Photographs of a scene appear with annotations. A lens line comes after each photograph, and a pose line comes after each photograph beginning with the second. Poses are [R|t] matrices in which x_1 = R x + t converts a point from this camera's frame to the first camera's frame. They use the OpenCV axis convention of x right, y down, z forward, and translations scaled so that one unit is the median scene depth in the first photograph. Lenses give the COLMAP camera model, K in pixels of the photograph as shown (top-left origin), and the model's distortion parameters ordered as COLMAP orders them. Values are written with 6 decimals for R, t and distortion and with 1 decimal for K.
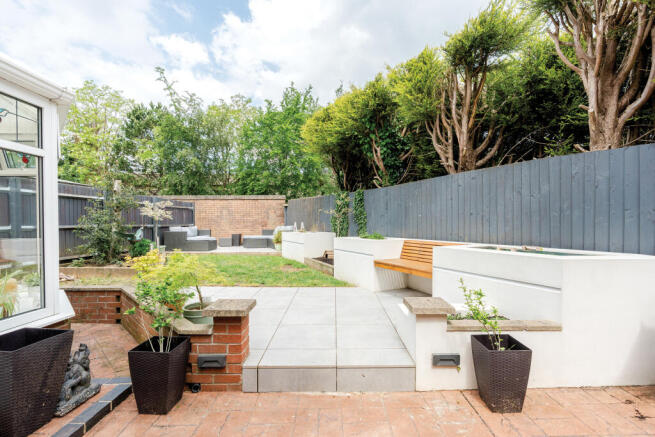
lens RADIAL K [[301.5, 0, 325.0], [0, 301.5, 223.9], [0, 0, 1]] dist [-0.000044, 0.003668]
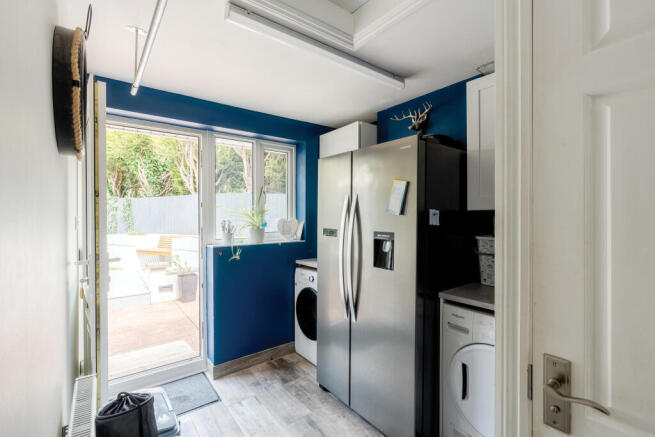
lens RADIAL K [[301.5, 0, 329.7], [0, 301.5, 218.6], [0, 0, 1]] dist [-0.000044, 0.003668]
pose [[0.777137, -0.001539, 0.629330, -0.034300], [-0.003719, 0.999968, 0.007039, -0.044306], [-0.629321, -0.007811, 0.777106, -0.729680]]
